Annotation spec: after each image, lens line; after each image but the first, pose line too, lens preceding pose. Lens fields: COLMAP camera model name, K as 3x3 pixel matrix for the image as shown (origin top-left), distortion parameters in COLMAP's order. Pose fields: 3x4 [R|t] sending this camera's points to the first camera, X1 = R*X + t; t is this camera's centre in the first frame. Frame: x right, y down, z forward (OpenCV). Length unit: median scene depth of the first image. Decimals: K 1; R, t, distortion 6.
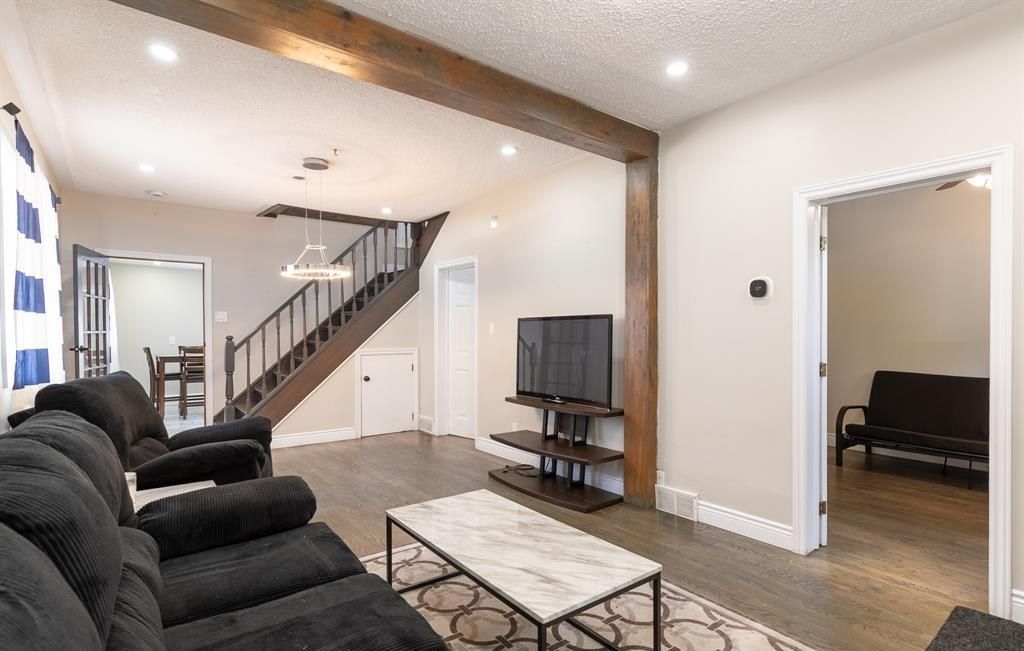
lens RADIAL K [[512.2, 0, 514.7], [0, 512.2, 331.2], [0, 0, 1]] dist [0.005551, -0.003706]
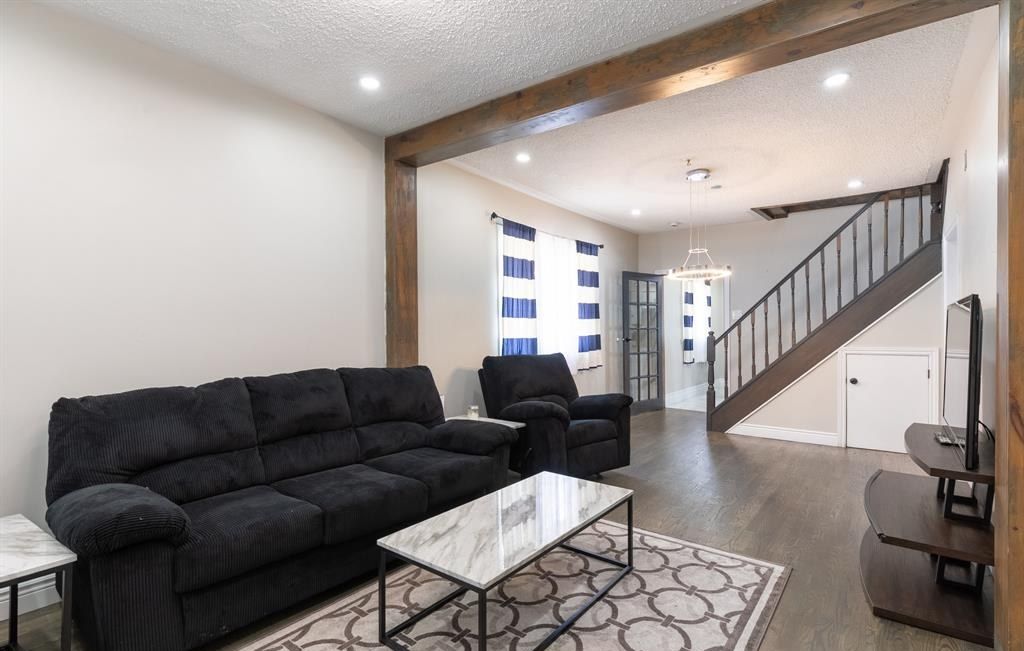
lens RADIAL K [[463.9, 0, 514.2], [0, 463.9, 326.5], [0, 0, 1]] dist [-0.004559, 0.000012]
pose [[0.295016, -0.006658, -0.955469, 0.695850], [0.004544, 0.999974, -0.005565, 0.003960], [0.955482, -0.002700, 0.295038, 0.518427]]
